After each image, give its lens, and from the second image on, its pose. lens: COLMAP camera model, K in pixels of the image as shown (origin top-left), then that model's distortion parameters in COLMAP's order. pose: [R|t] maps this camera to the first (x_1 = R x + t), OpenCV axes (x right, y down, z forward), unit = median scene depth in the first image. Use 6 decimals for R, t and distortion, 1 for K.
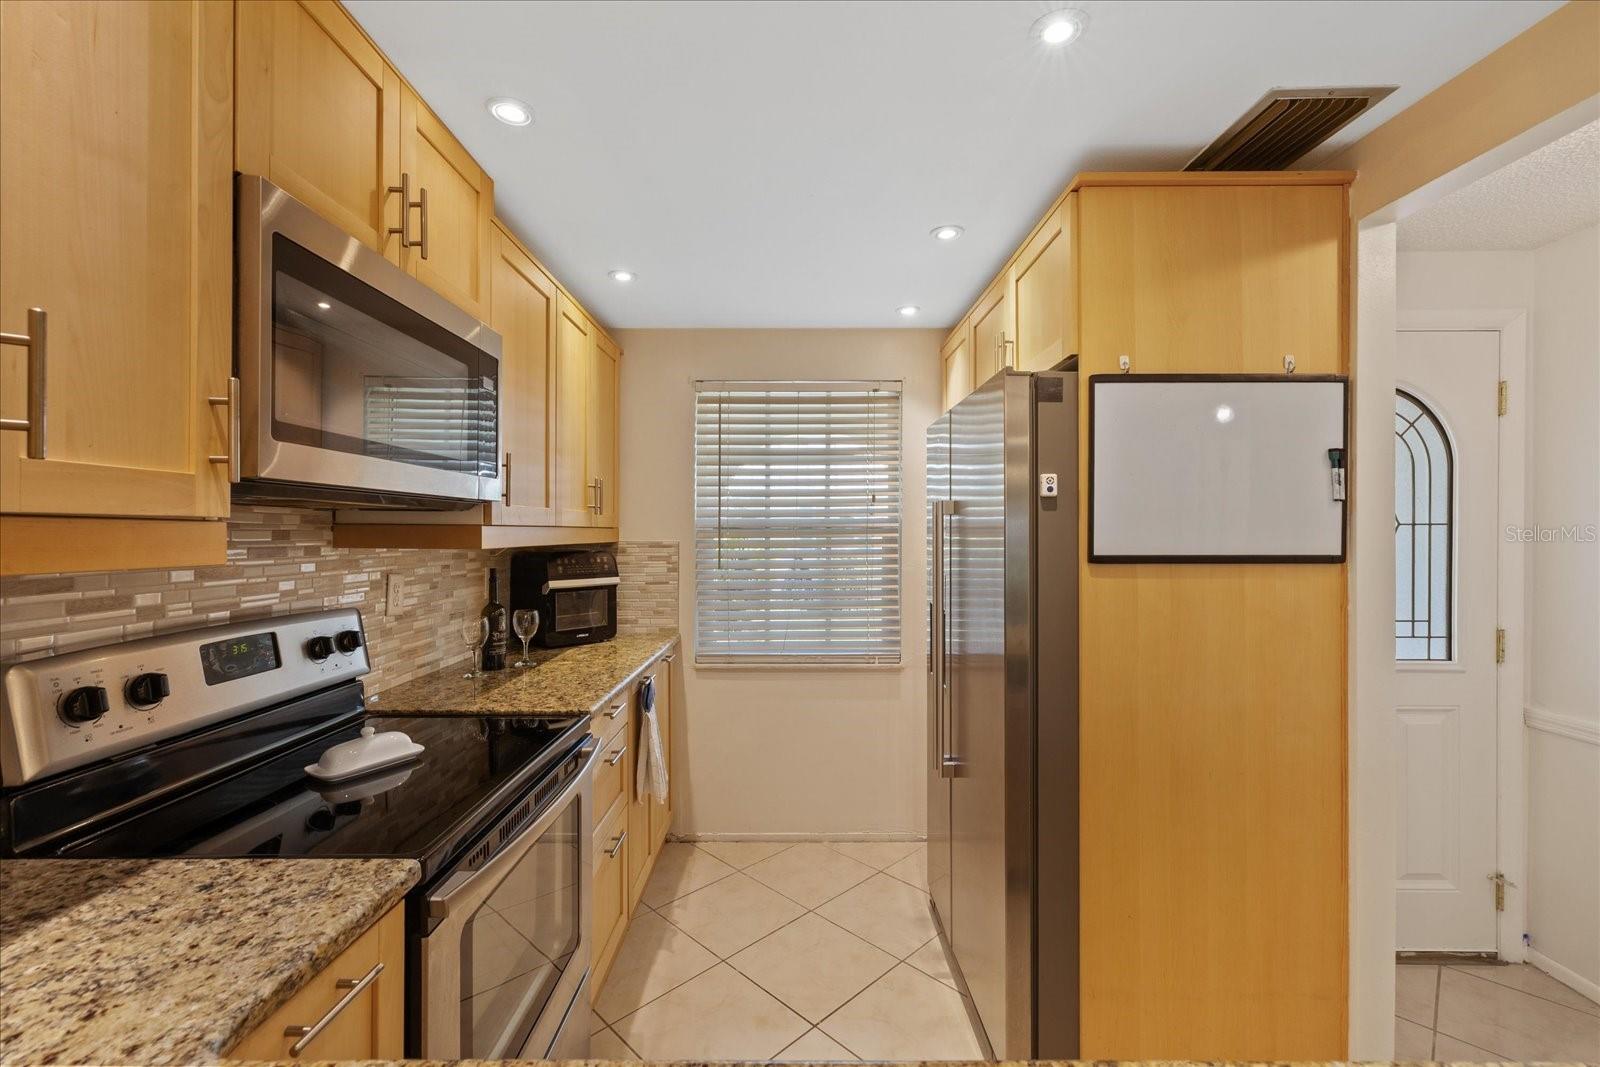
lens RADIAL K [[681.8, 0, 798.1], [0, 681.8, 533.7], [0, 0, 1]] dist [0.003038, 0.000049]
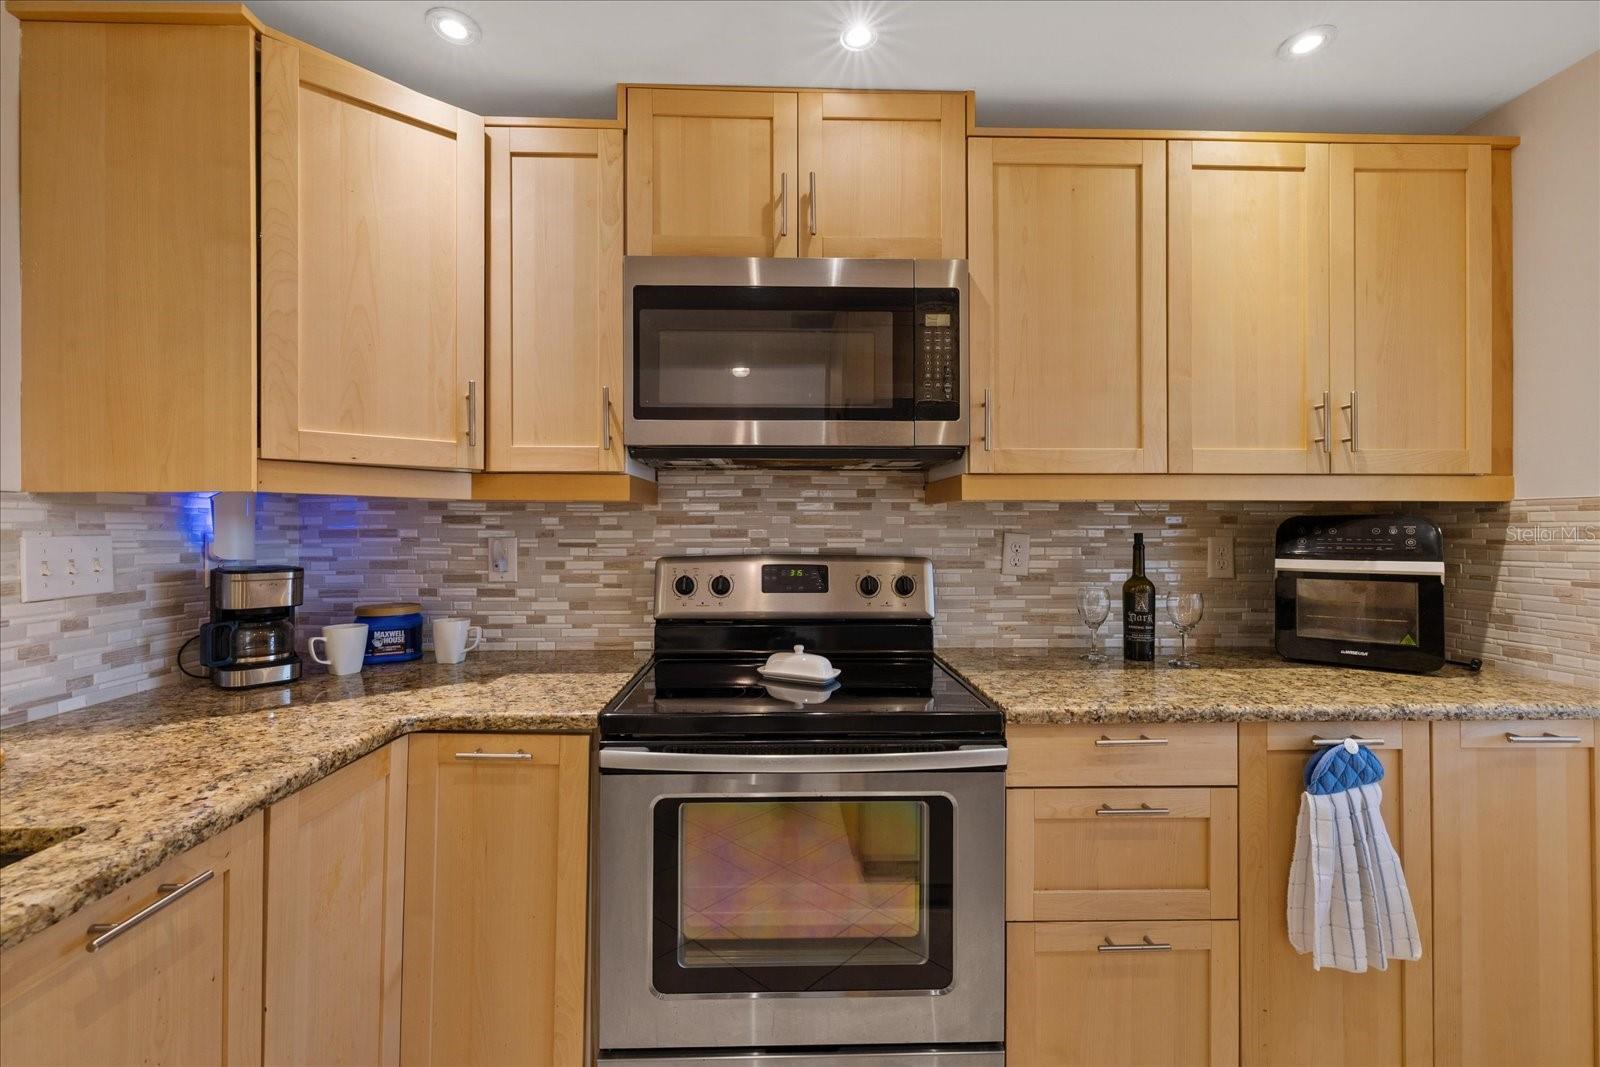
lens RADIAL K [[681.8, 0, 793.9], [0, 681.8, 530.0], [0, 0, 1]] dist [0.003038, 0.000049]
pose [[0.022998, 0.001828, -0.999734, 0.468735], [-0.003273, 0.999993, 0.001753, 0.064186], [0.999730, 0.003231, 0.023004, 0.789333]]
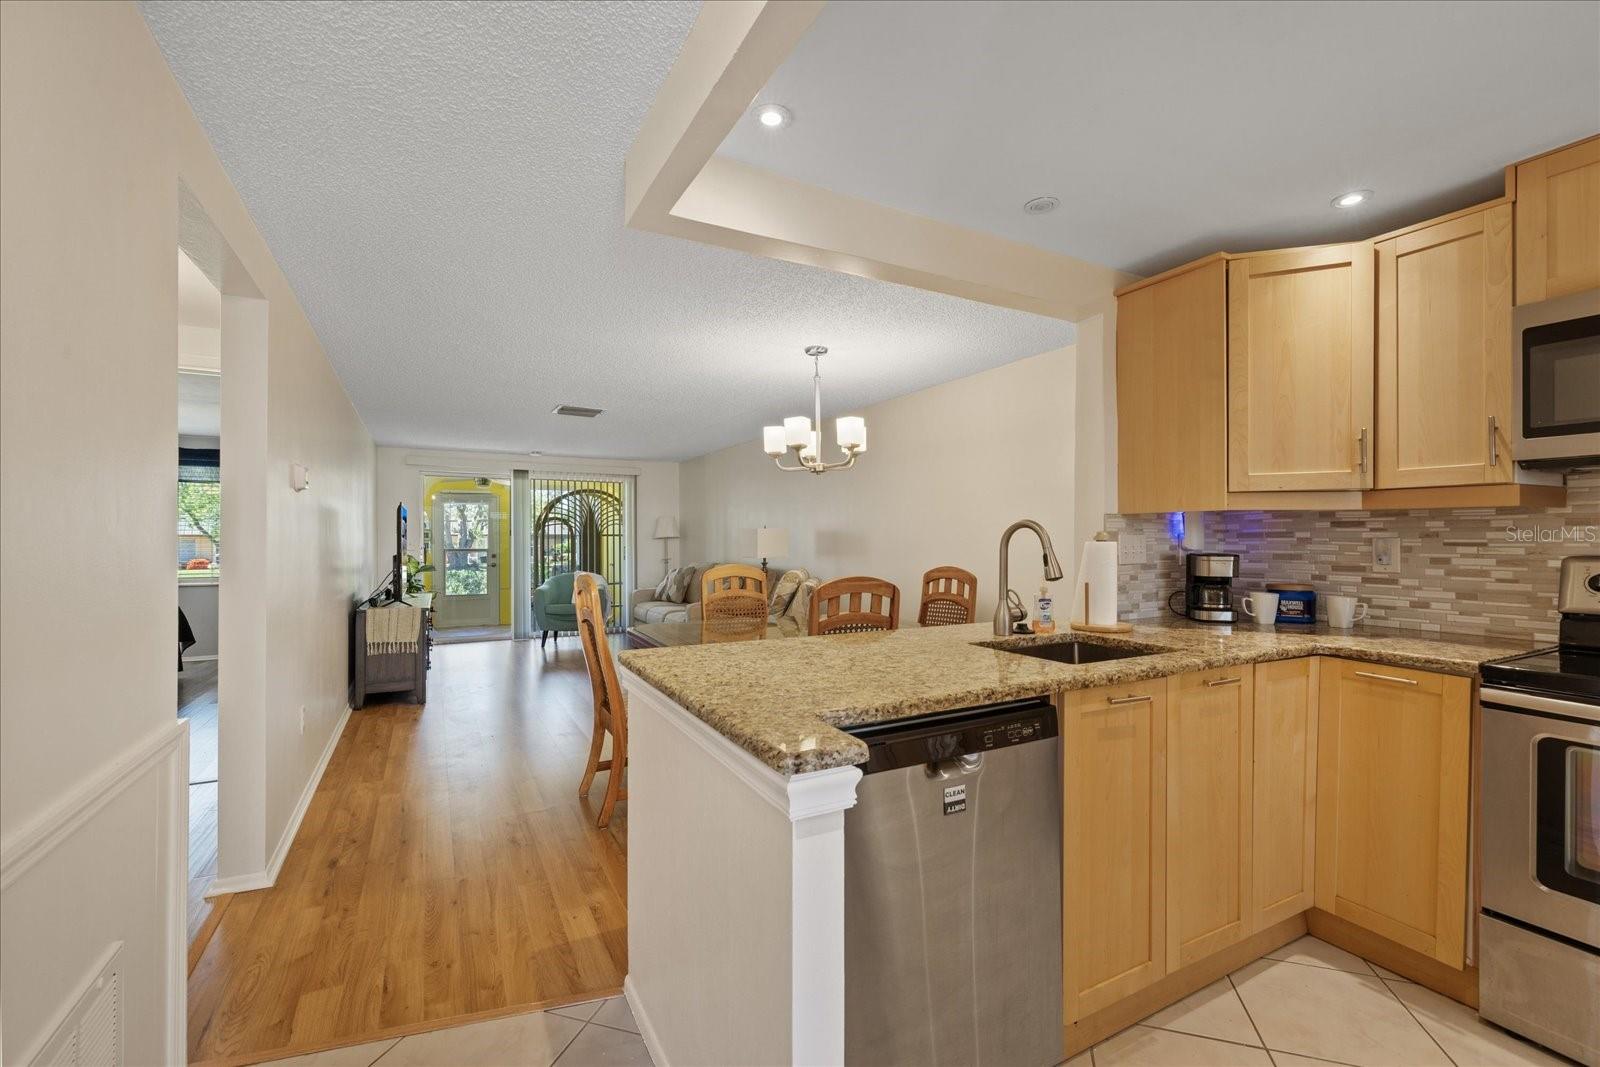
lens RADIAL K [[681.8, 0, 787.6], [0, 681.8, 535.9], [0, 0, 1]] dist [0.003038, 0.000049]
pose [[-0.882269, -0.002884, -0.470738, 1.131863], [-0.003231, 0.999995, -0.000070, 0.080476], [0.470735, 0.001459, -0.882273, 1.014826]]
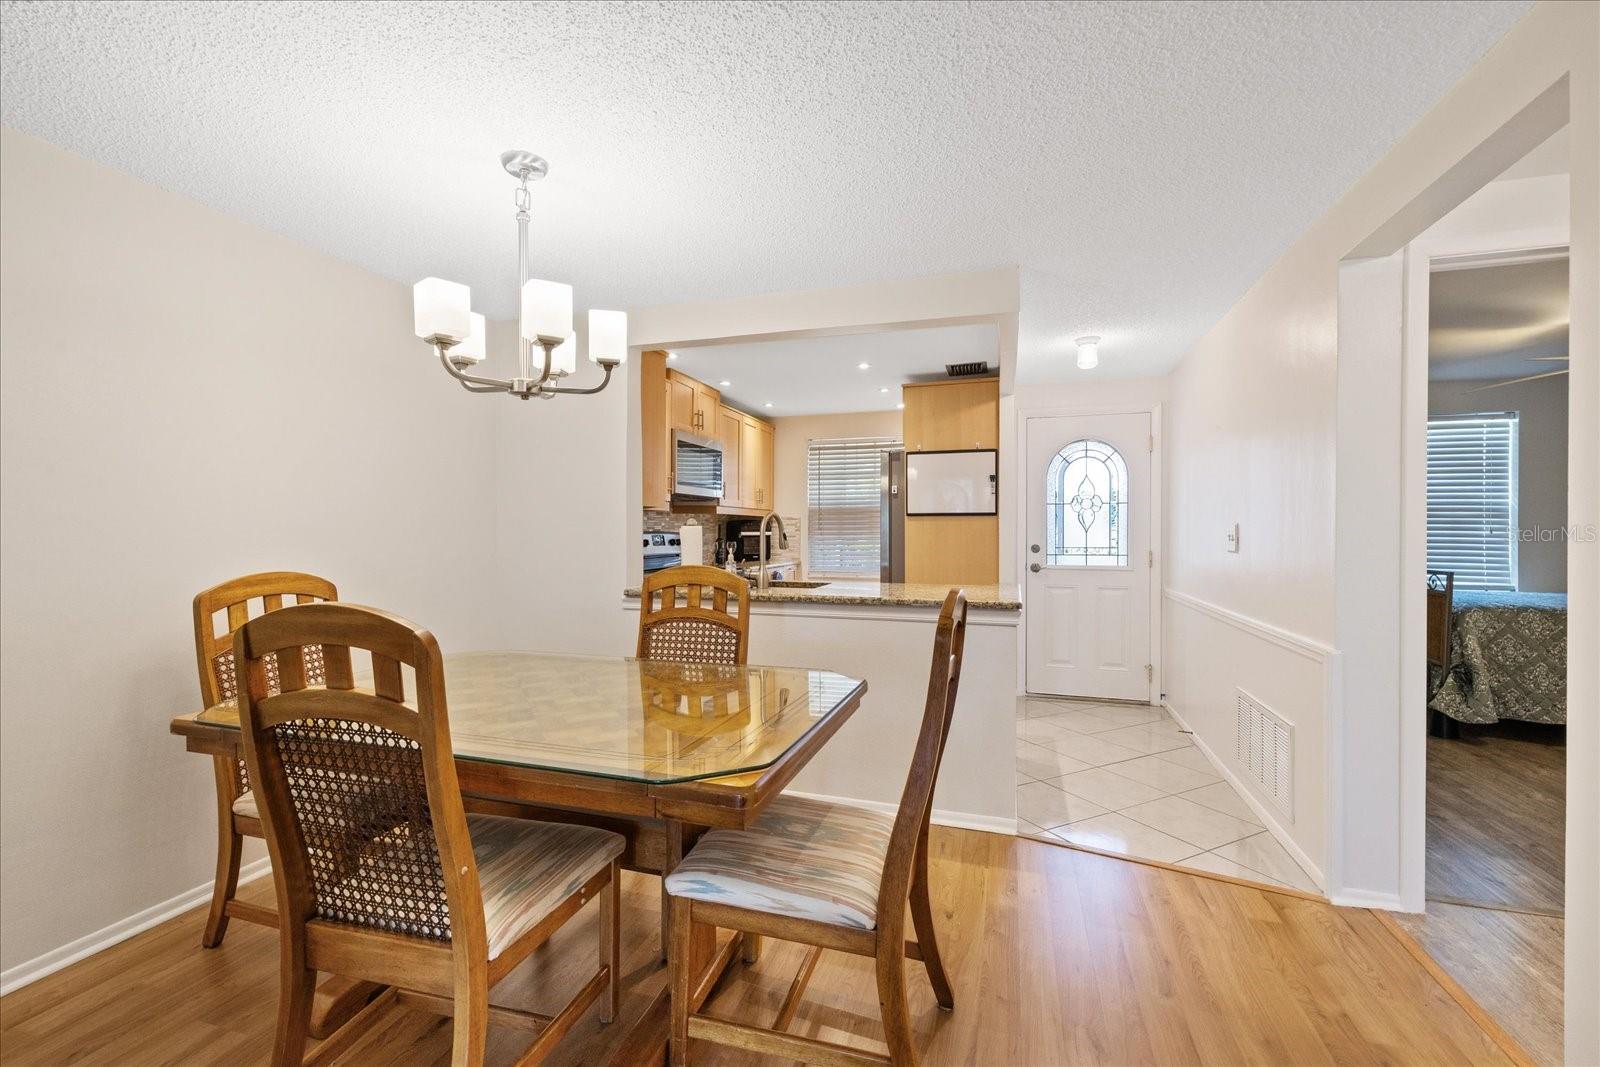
lens RADIAL K [[681.8, 0, 796.4], [0, 681.8, 529.1], [0, 0, 1]] dist [0.003038, 0.000049]
pose [[0.954462, 0.000393, -0.298333, 0.815000], [-0.001463, 0.999993, -0.003361, 0.106401], [0.298329, 0.003644, 0.954456, -1.872158]]
